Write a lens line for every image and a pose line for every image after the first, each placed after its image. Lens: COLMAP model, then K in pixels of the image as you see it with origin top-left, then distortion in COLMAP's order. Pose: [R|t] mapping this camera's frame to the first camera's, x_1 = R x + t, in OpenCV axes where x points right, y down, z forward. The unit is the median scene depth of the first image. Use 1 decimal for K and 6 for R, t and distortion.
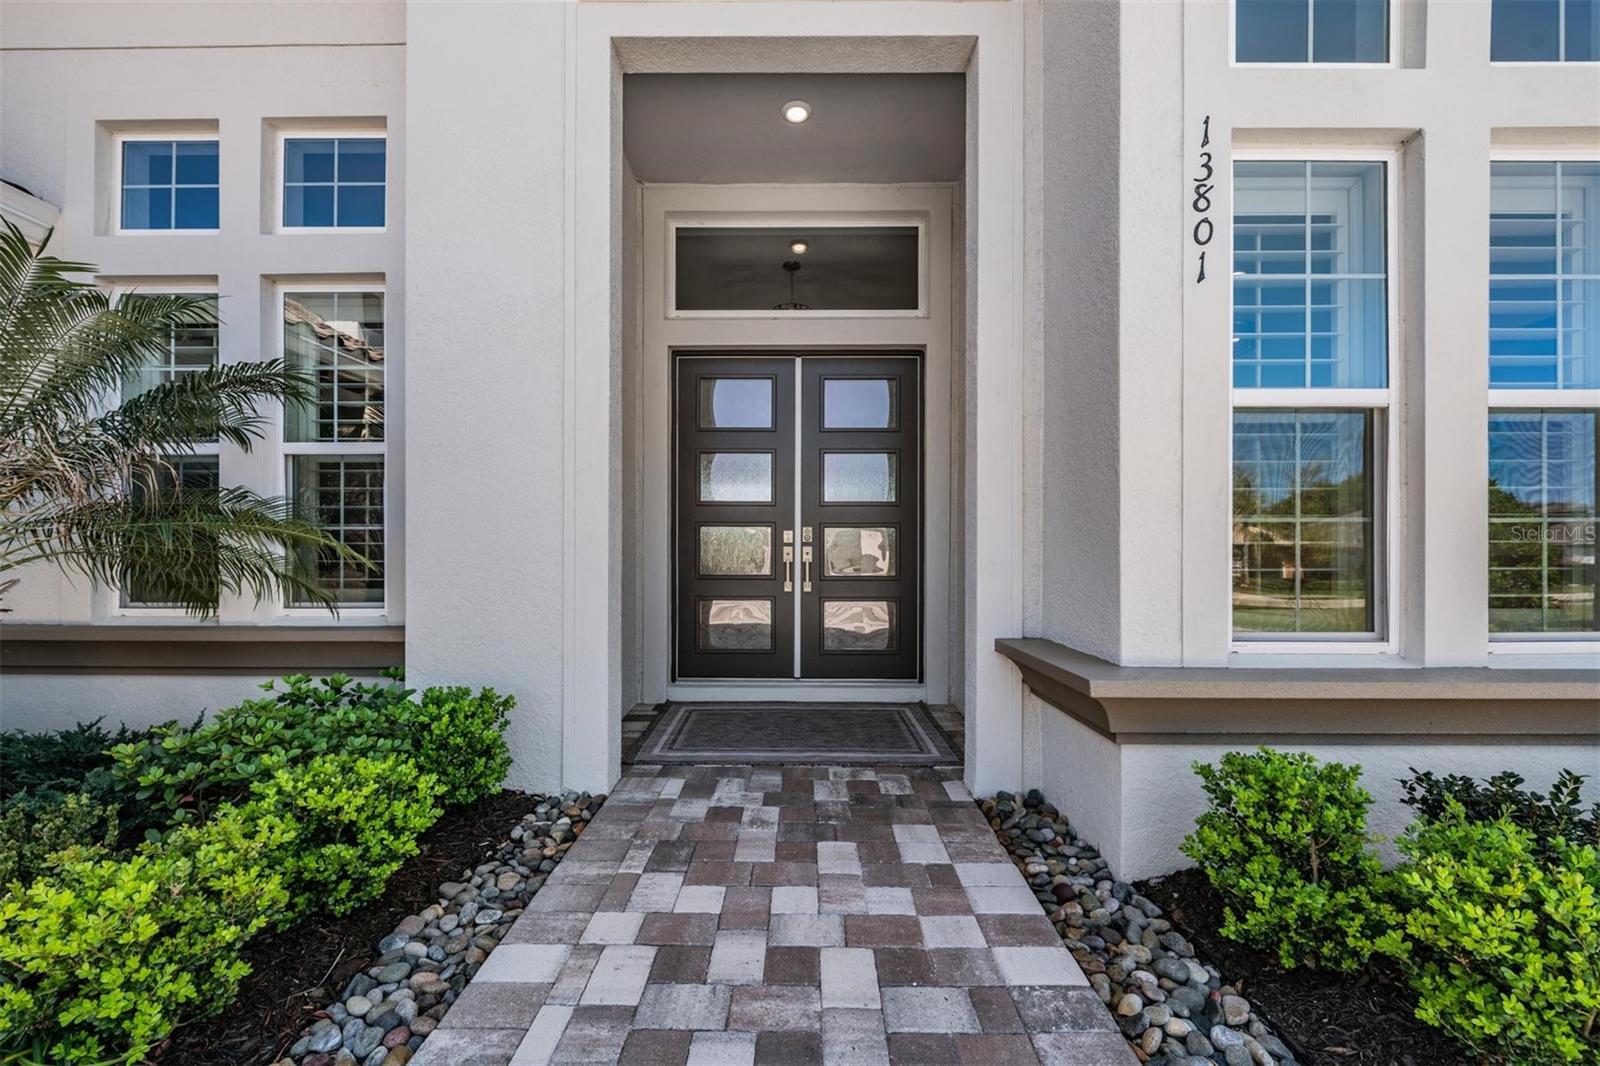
lens RADIAL K [[636.0, 0, 800.1], [0, 636.0, 554.0], [0, 0, 1]] dist [0.000322, -0.000020]
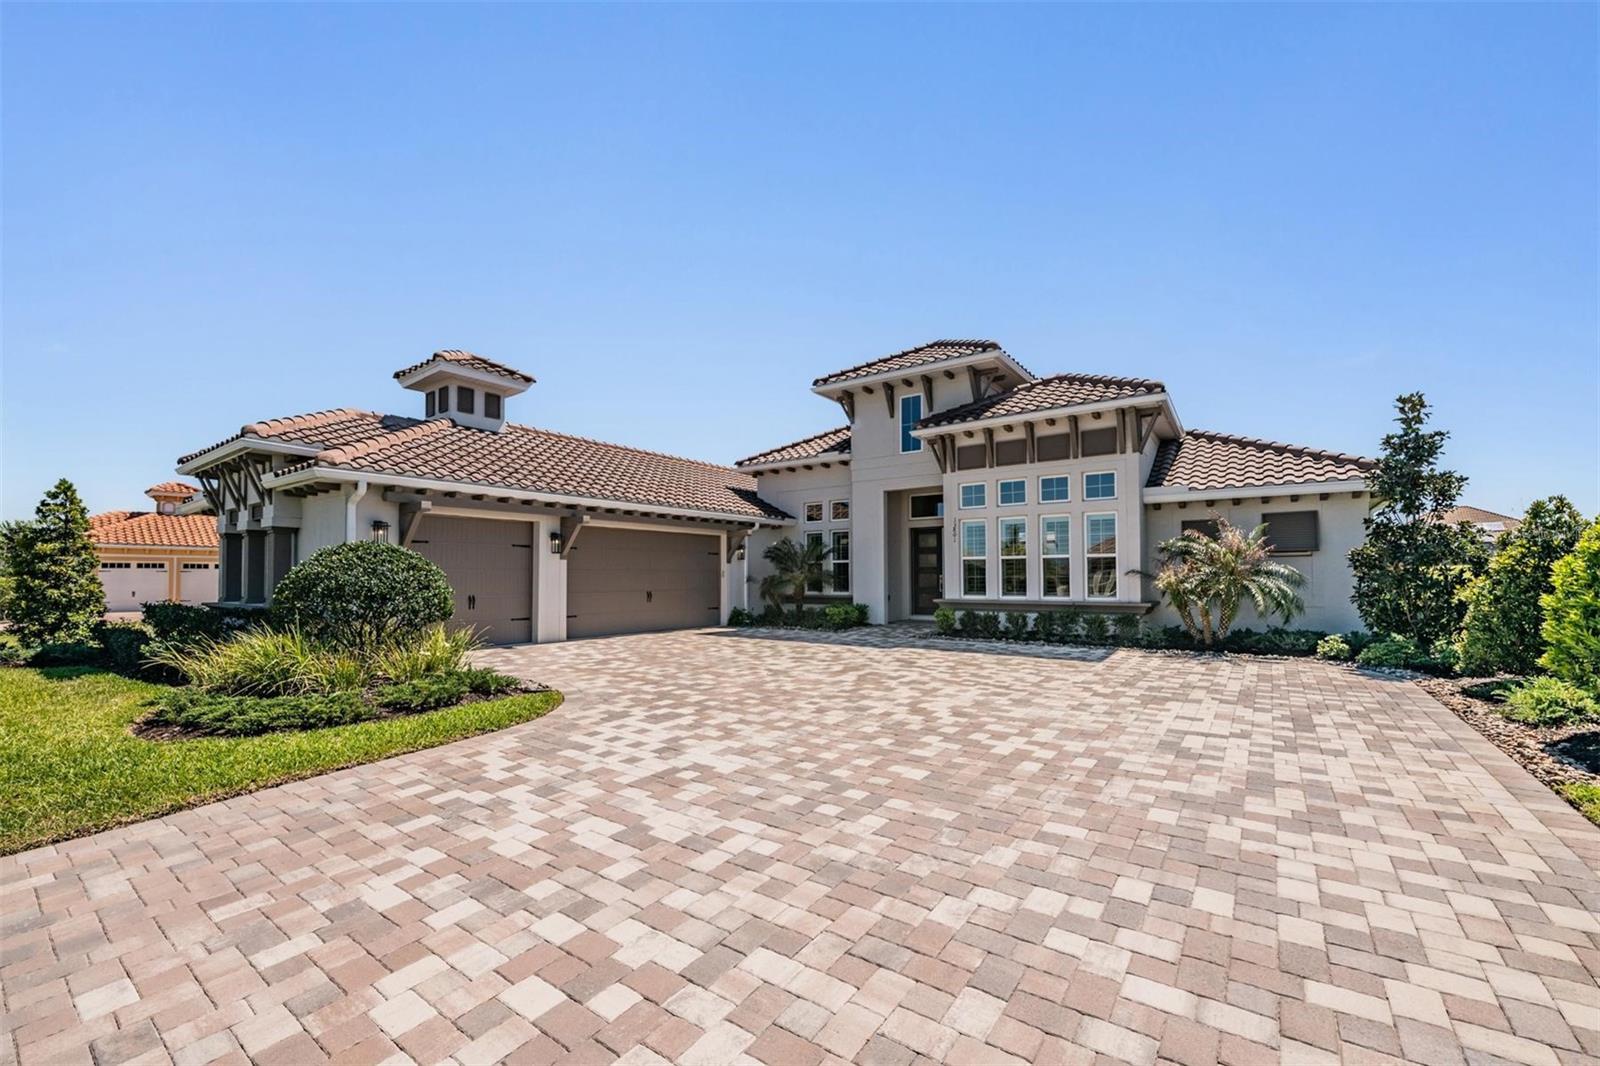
lens RADIAL K [[636.0, 0, 800.1], [0, 636.0, 554.0], [0, 0, 1]] dist [0.000322, -0.000020]
pose [[0.810995, -0.027710, -0.584396, 2.073561], [0.005085, 0.999174, -0.040322, -0.018237], [0.585030, 0.029729, 0.810466, -3.466272]]
